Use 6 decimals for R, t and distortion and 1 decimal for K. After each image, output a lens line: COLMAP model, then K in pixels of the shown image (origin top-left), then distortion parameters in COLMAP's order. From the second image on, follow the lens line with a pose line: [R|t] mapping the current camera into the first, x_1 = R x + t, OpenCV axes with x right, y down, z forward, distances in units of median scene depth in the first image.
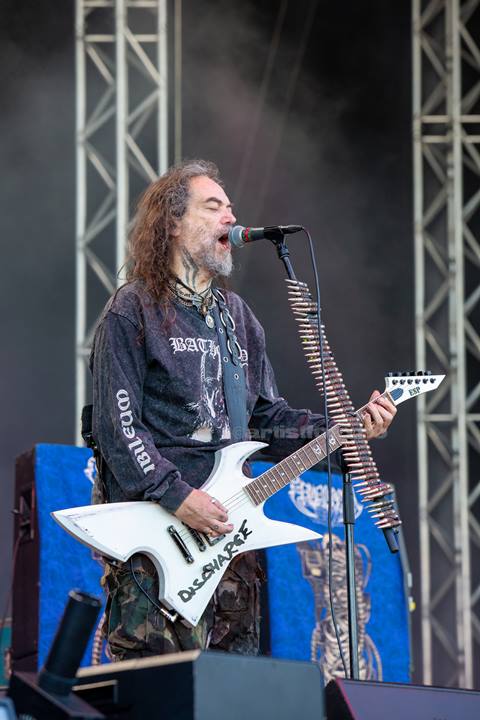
lens RADIAL K [[2865.6, 0, 239.4], [0, 2865.6, 376.6], [0, 0, 1]] dist [0.709946, -2.692370]
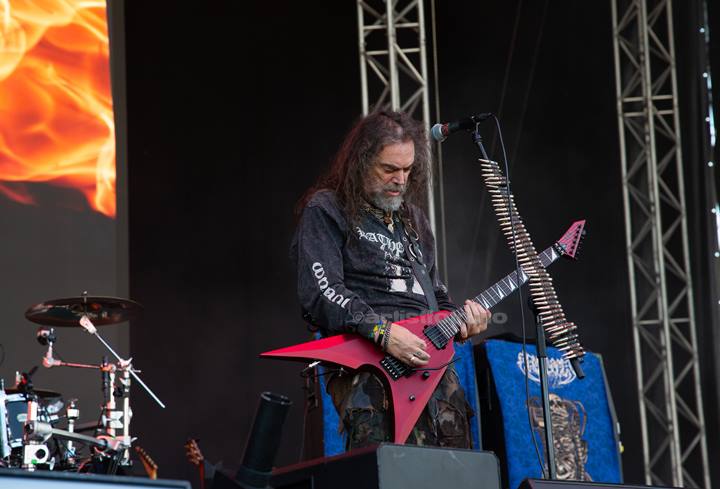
lens RADIAL K [[2036.0, 0, 361.3], [0, 2036.0, 270.4], [0, 0, 1]] dist [0.518610, 0.451833]
pose [[0.995833, -0.054381, -0.073205, 0.026562], [0.052427, 0.998222, -0.028350, 0.033740], [0.074617, 0.024394, 0.996914, 0.140025]]
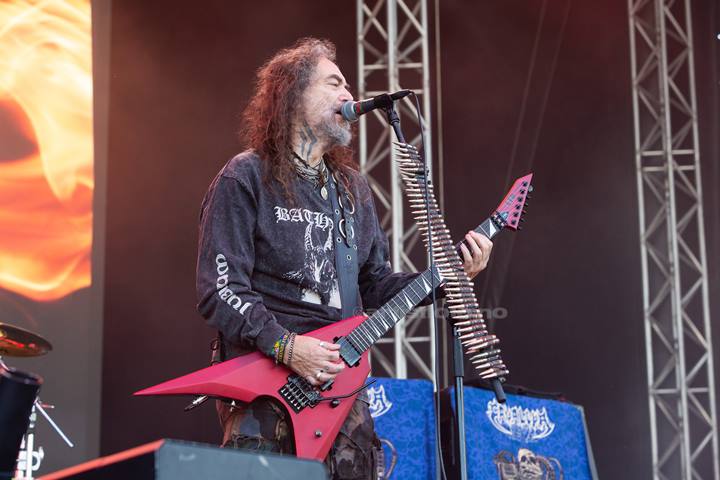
lens RADIAL K [[2109.6, 0, 317.8], [0, 2109.6, 239.8], [0, 0, 1]] dist [0.053927, 0.683768]
pose [[0.993641, -0.034646, -0.107136, 0.066816], [0.026151, 0.996475, -0.079705, 0.058113], [0.109520, 0.076396, 0.991044, 0.256457]]
